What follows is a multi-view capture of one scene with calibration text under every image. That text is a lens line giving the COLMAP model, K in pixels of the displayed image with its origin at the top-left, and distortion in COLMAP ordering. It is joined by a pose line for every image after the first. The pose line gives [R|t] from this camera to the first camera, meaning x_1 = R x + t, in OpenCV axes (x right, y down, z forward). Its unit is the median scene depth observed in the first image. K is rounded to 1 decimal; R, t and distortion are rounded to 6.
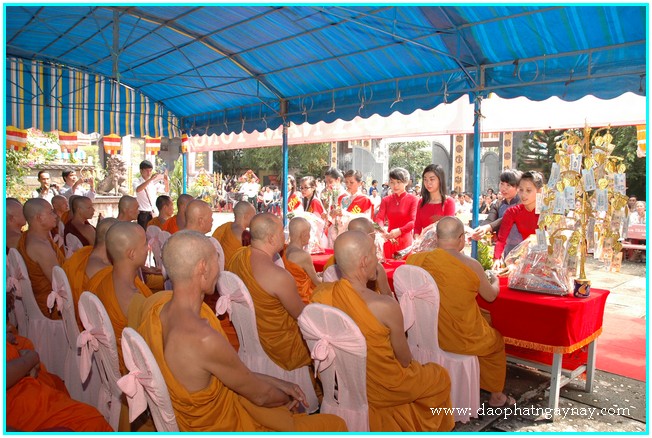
lens RADIAL K [[501.8, 0, 326.0], [0, 501.8, 219.0], [0, 0, 1]] dist [-0.182329, 0.180627]
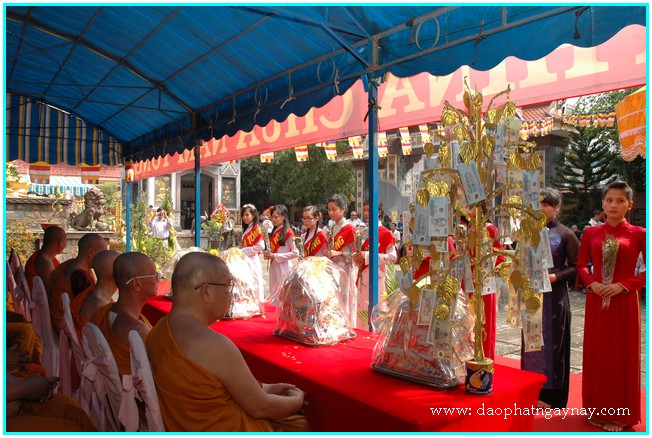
lens RADIAL K [[501.8, 0, 326.0], [0, 501.8, 219.0], [0, 0, 1]] dist [-0.182329, 0.180627]
pose [[0.993872, -0.009935, -0.110091, 0.187536], [0.001515, 0.997083, -0.076305, 0.001232], [0.110527, 0.075671, 0.990988, 0.179506]]
